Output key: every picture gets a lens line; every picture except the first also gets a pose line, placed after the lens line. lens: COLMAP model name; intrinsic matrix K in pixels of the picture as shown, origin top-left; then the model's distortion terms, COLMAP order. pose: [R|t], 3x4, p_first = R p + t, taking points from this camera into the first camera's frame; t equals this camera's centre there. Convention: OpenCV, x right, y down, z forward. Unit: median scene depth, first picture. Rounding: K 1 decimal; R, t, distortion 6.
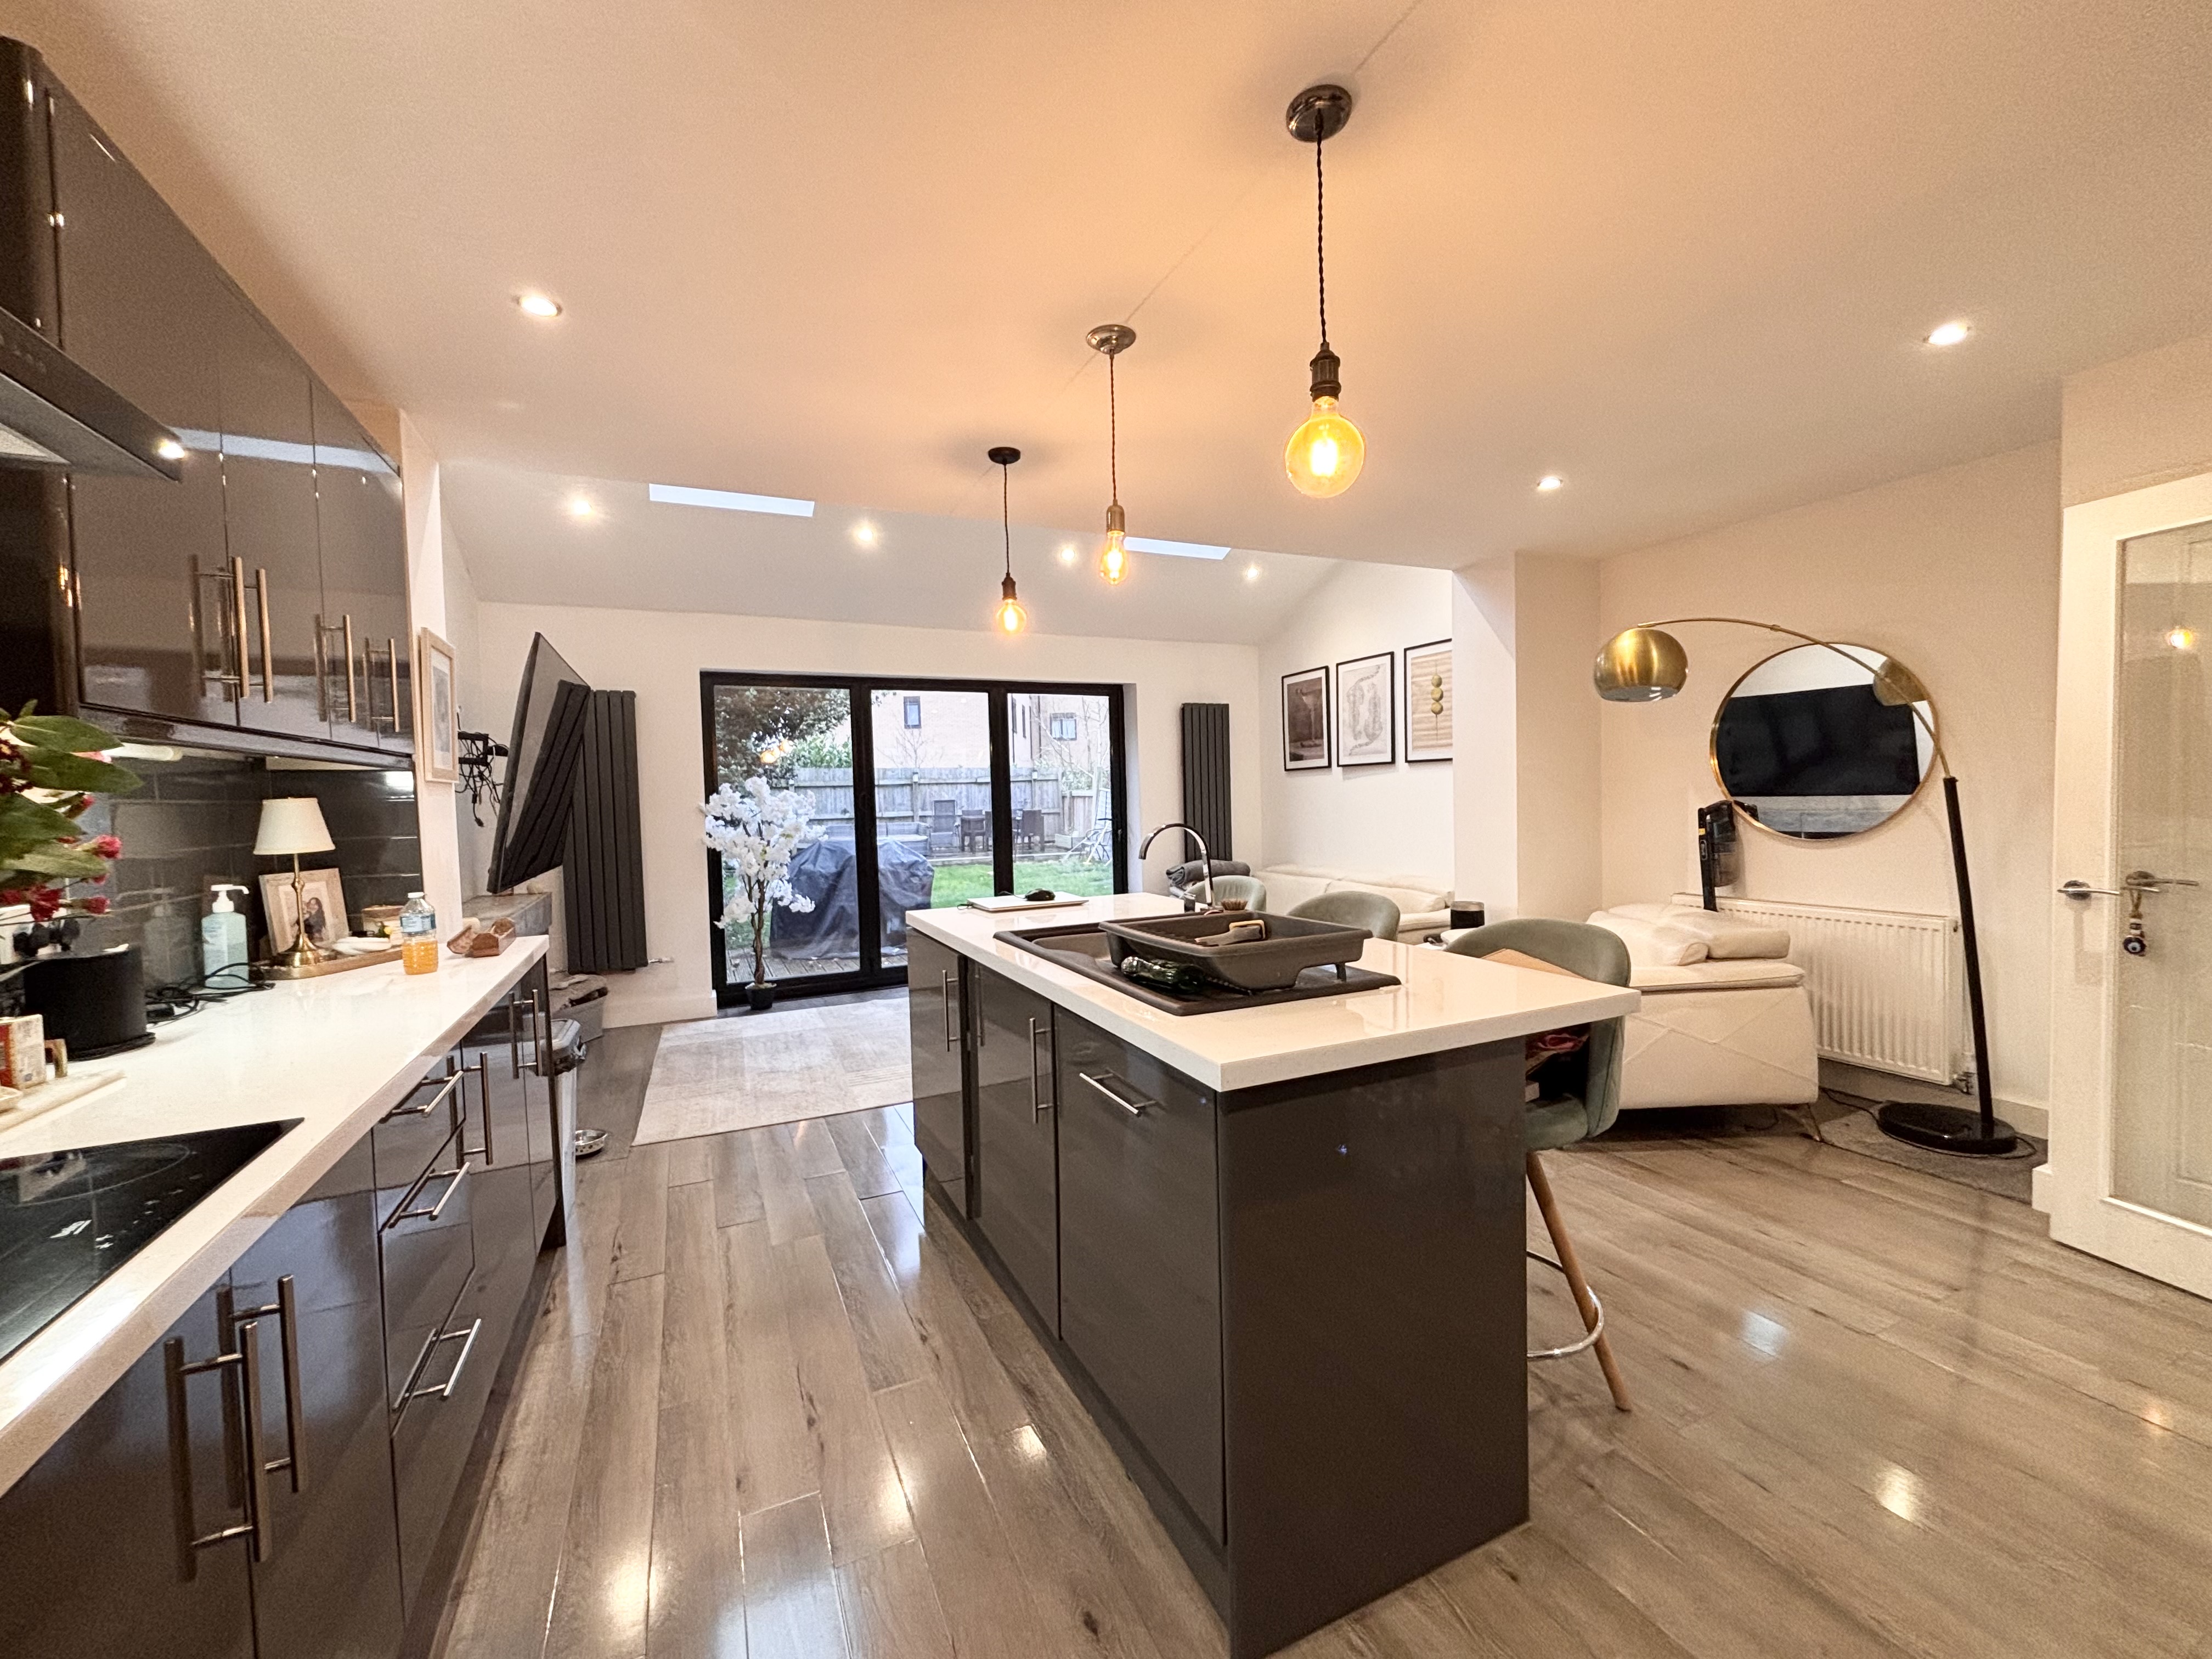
lens RADIAL K [[886.3, 0, 1106.0], [0, 886.3, 829.5], [0, 0, 1]] dist [0.050651, -0.000142]
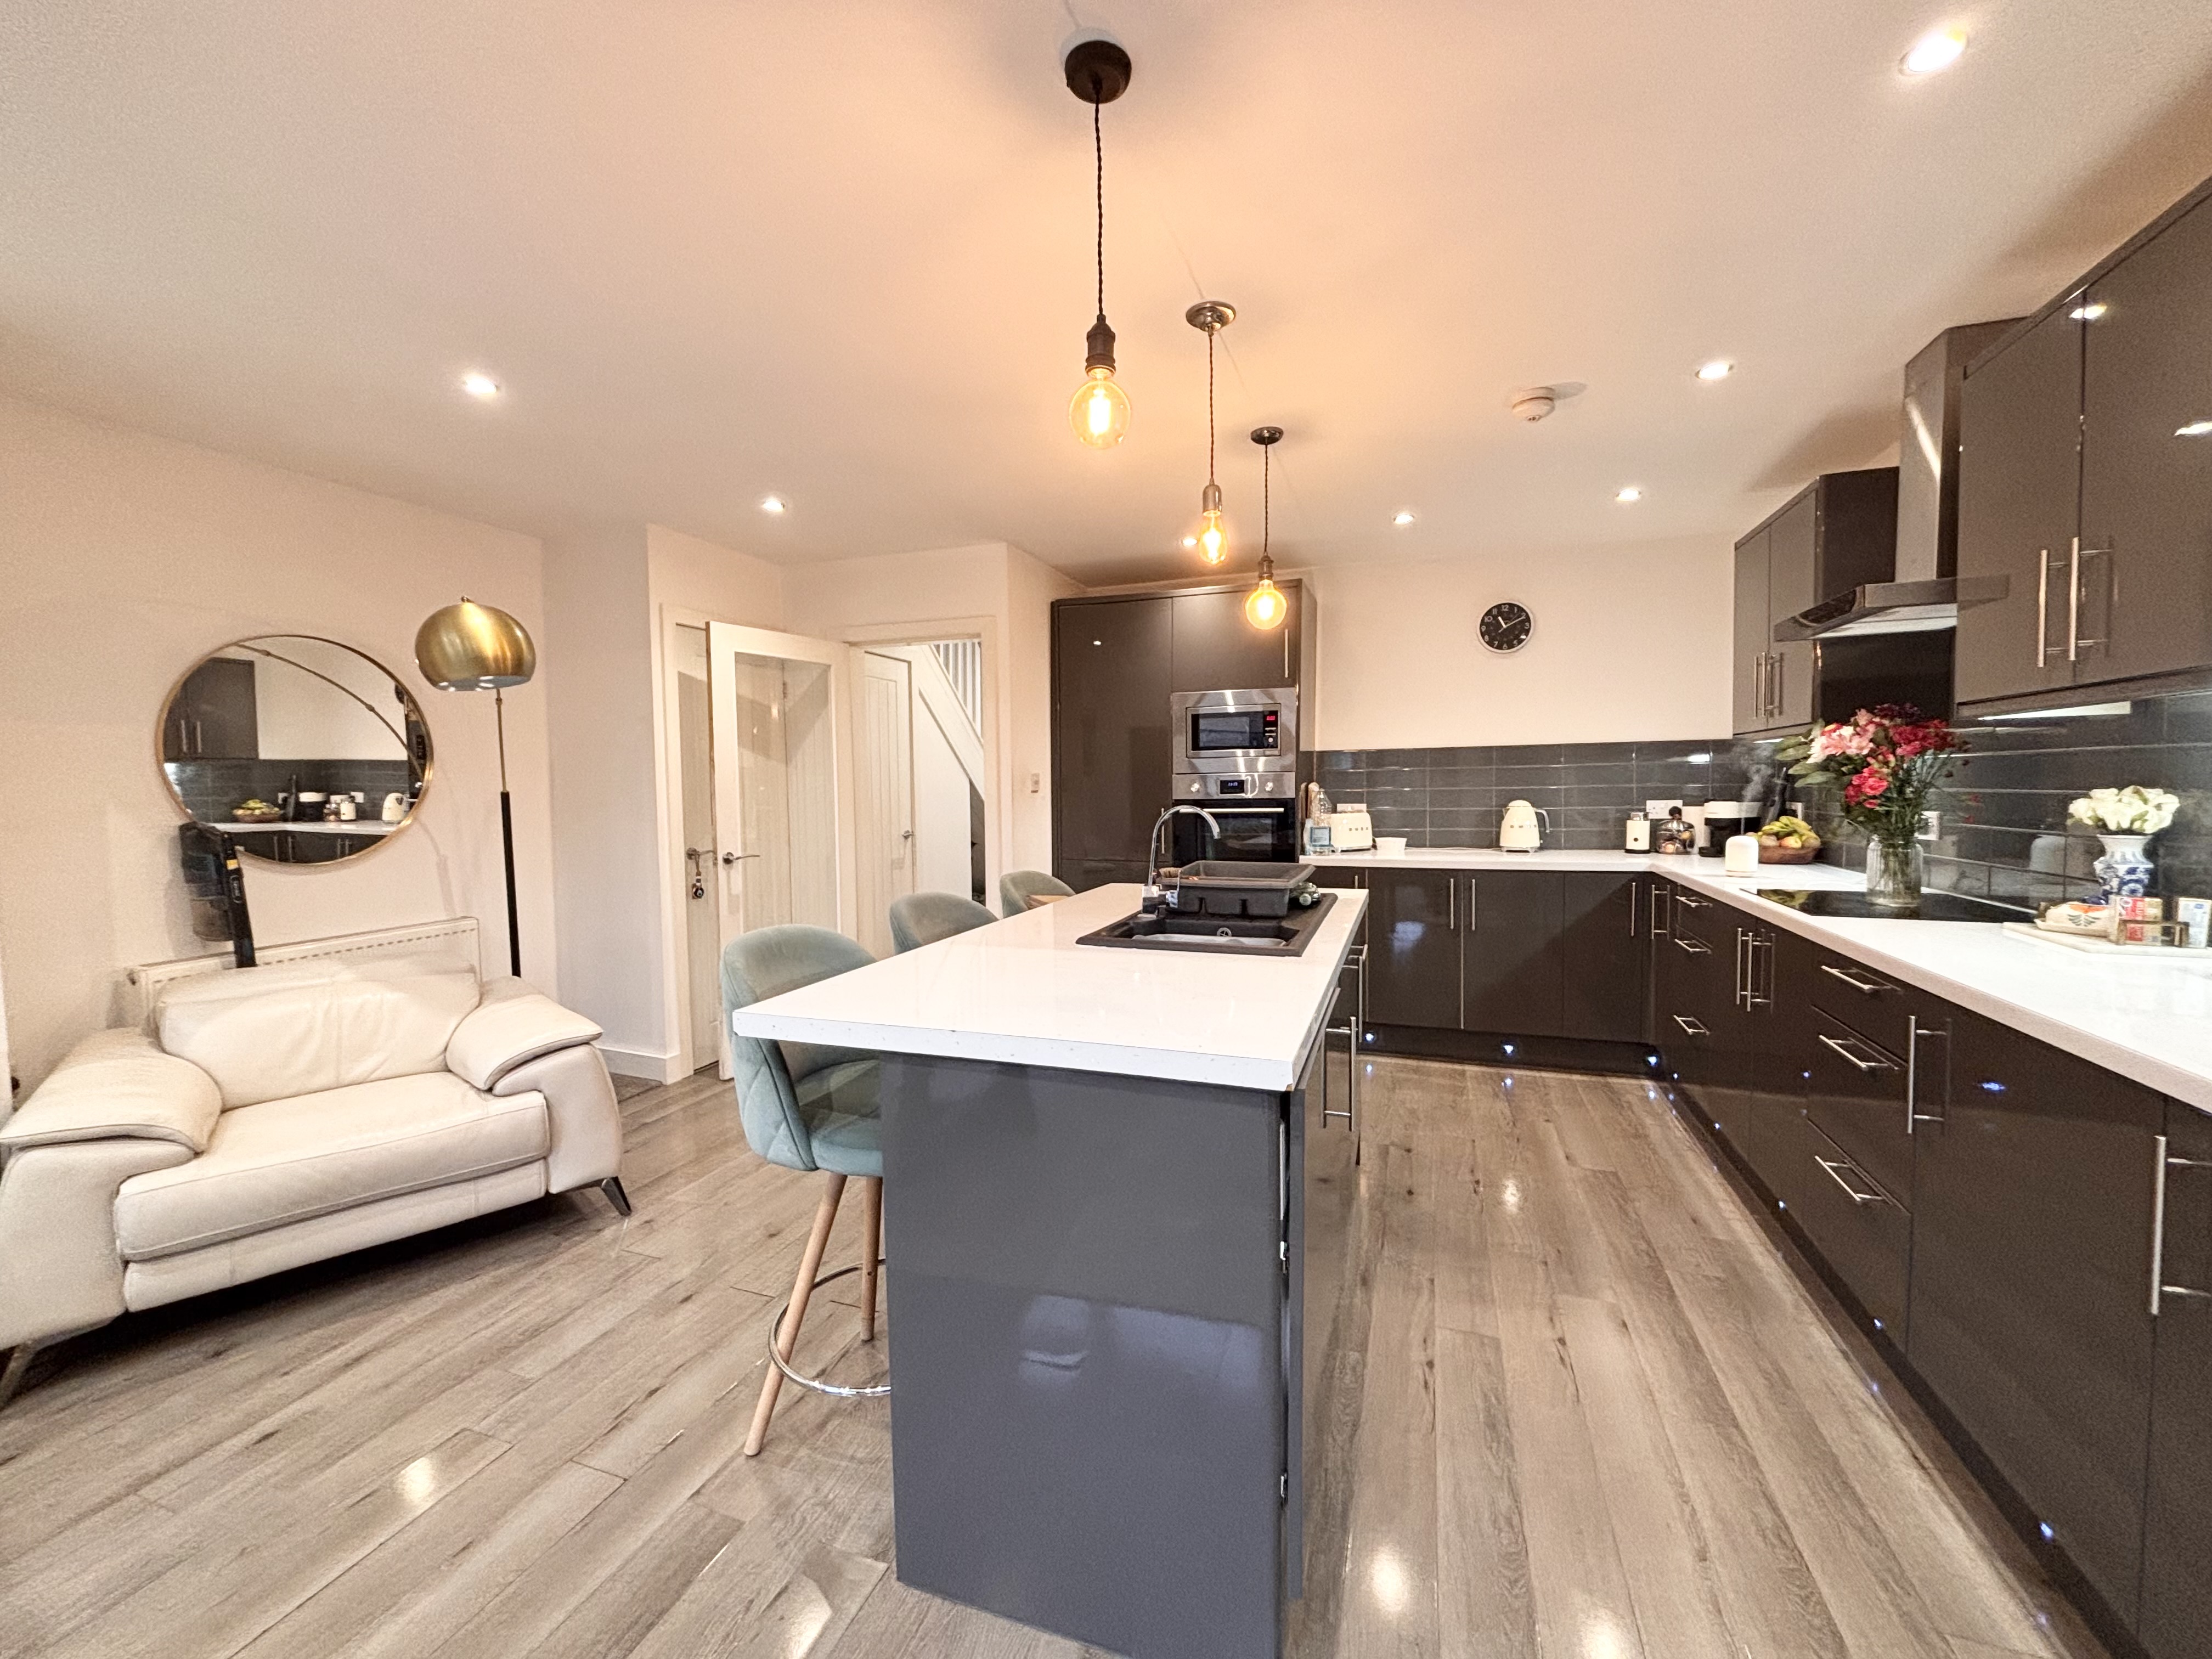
lens RADIAL K [[894.7, 0, 1097.5], [0, 894.7, 825.8], [0, 0, 1]] dist [0.001677, -0.000494]
pose [[-0.701257, -0.000067, 0.712909, -0.221884], [0.061601, 0.996254, 0.060688, -0.019538], [-0.710243, 0.086473, -0.698626, 0.663038]]
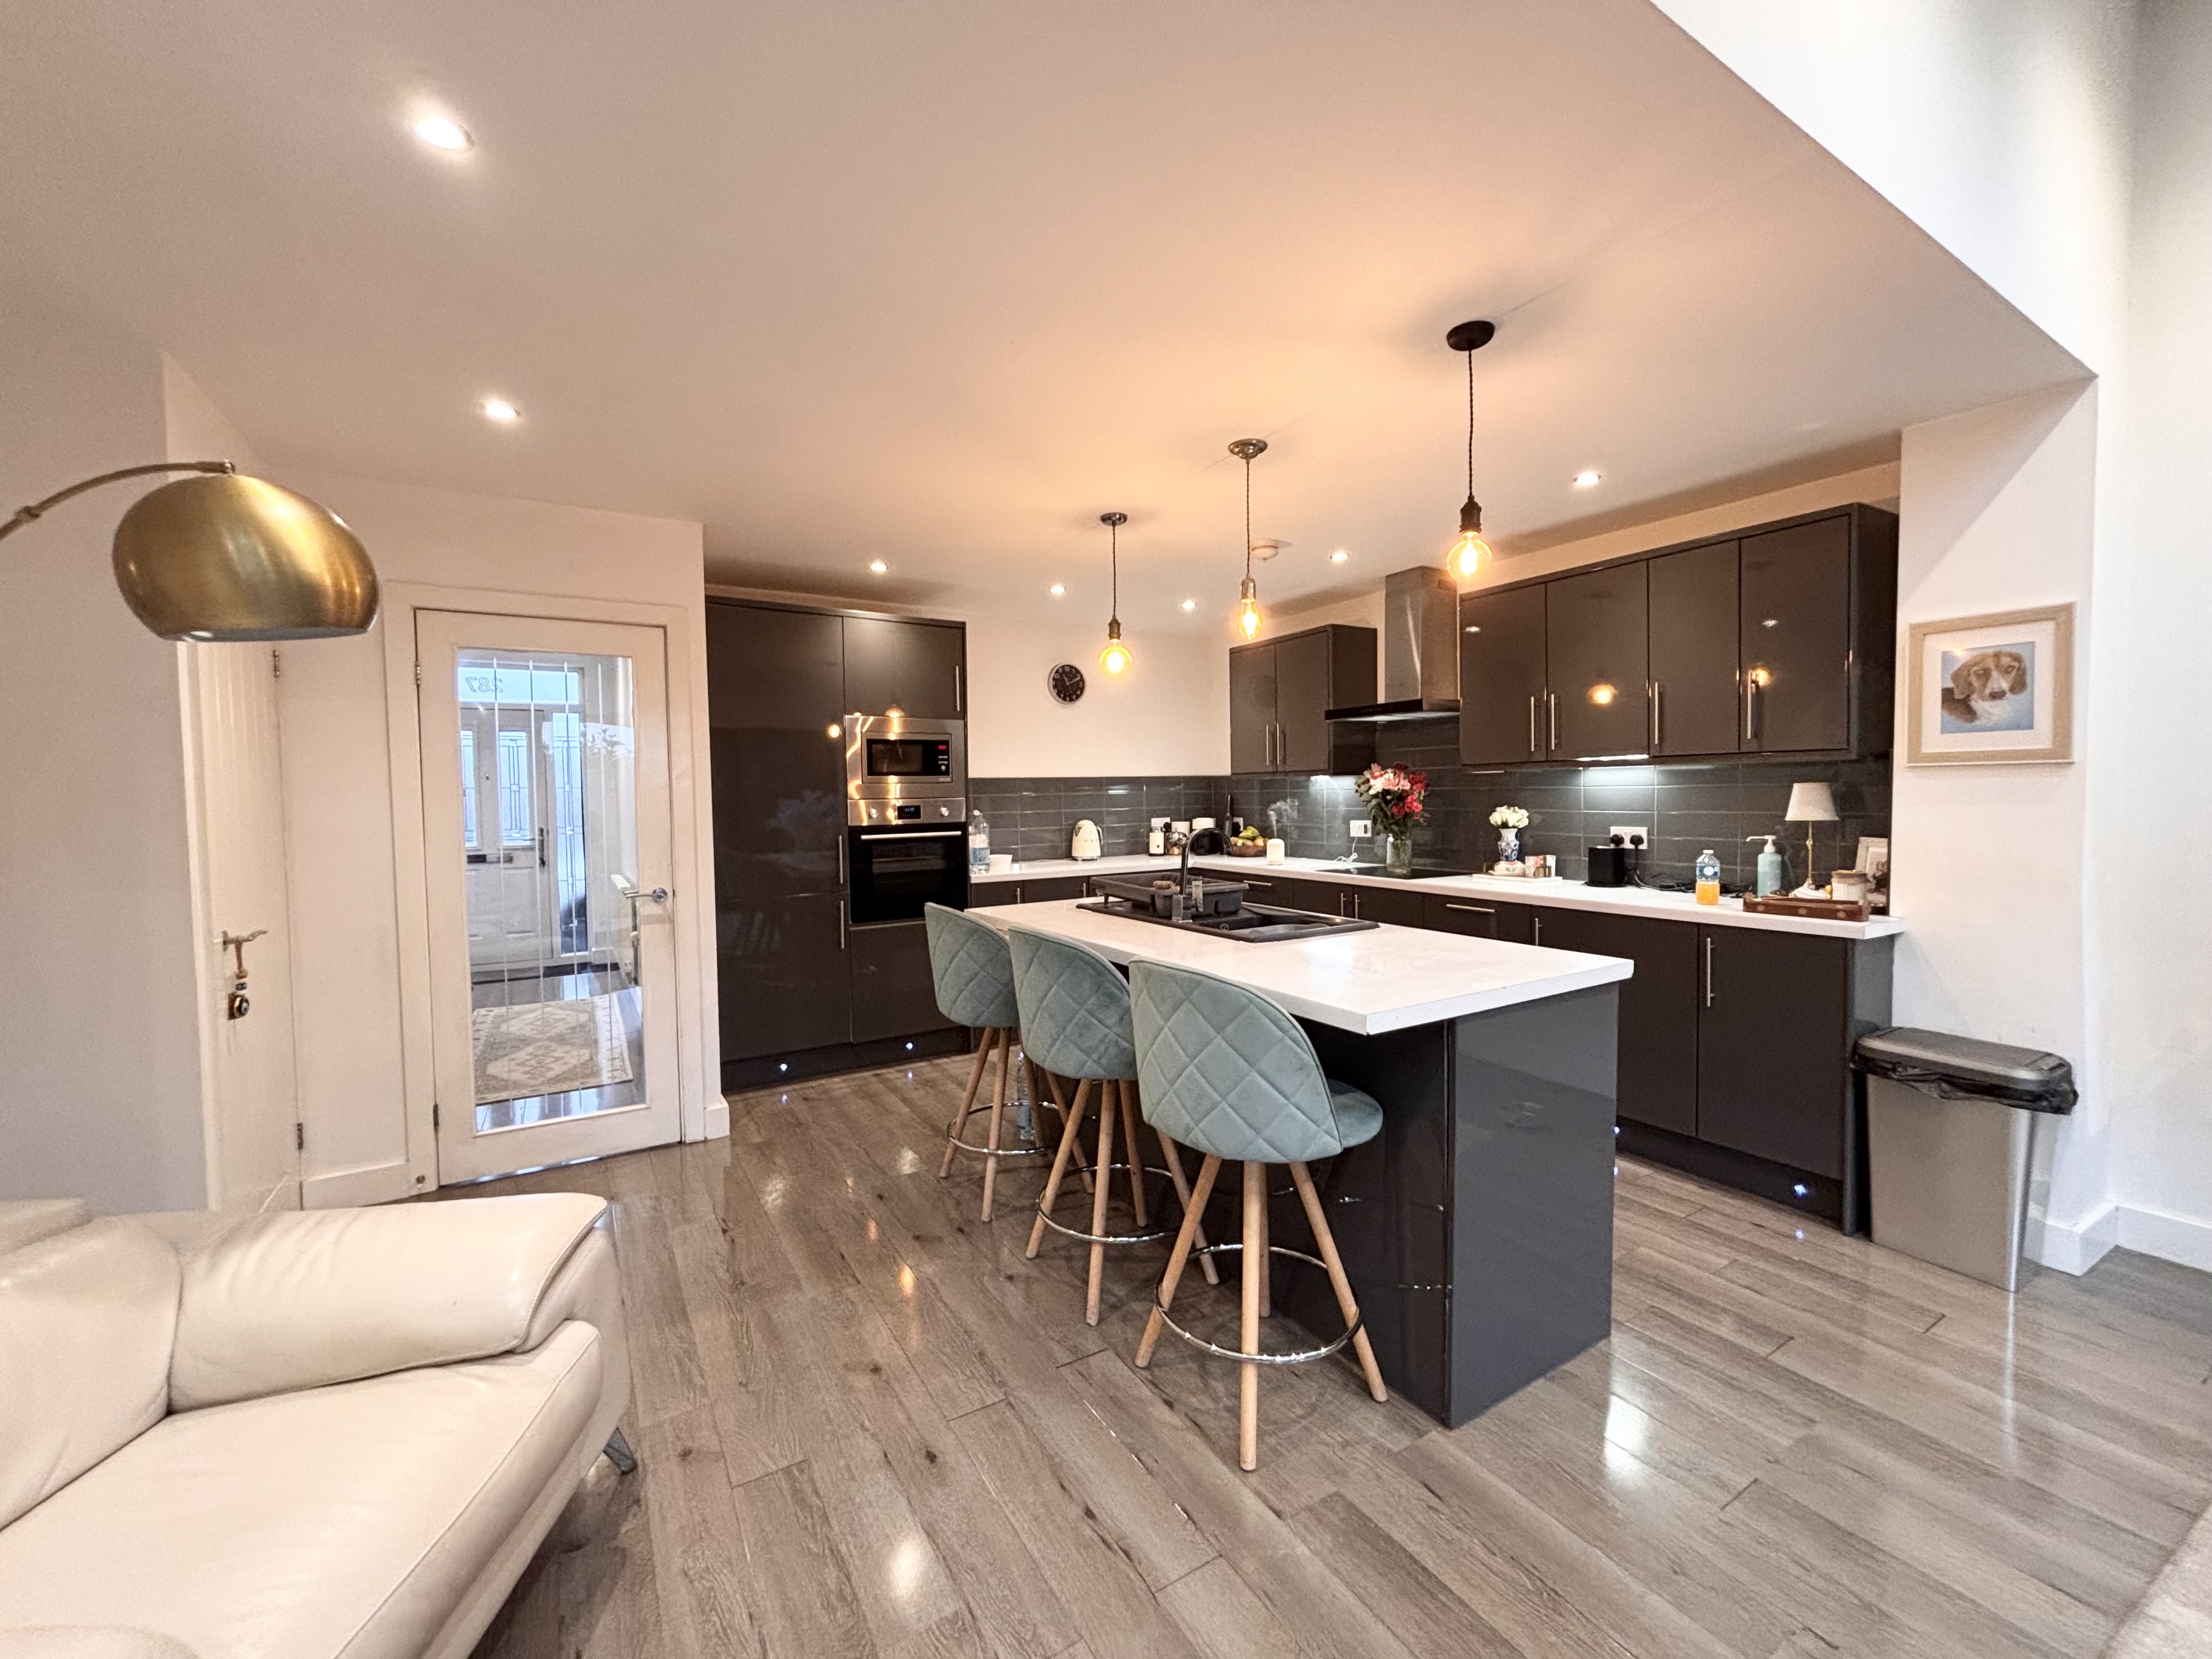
lens RADIAL K [[889.9, 0, 1106.0], [0, 889.9, 829.5], [0, 0, 1]] dist [0.001653, 0.000179]
pose [[-0.993505, 0.044015, -0.104928, 0.132002], [0.034973, 0.995637, 0.086504, -0.044391], [0.108278, 0.082272, -0.990710, 0.827704]]
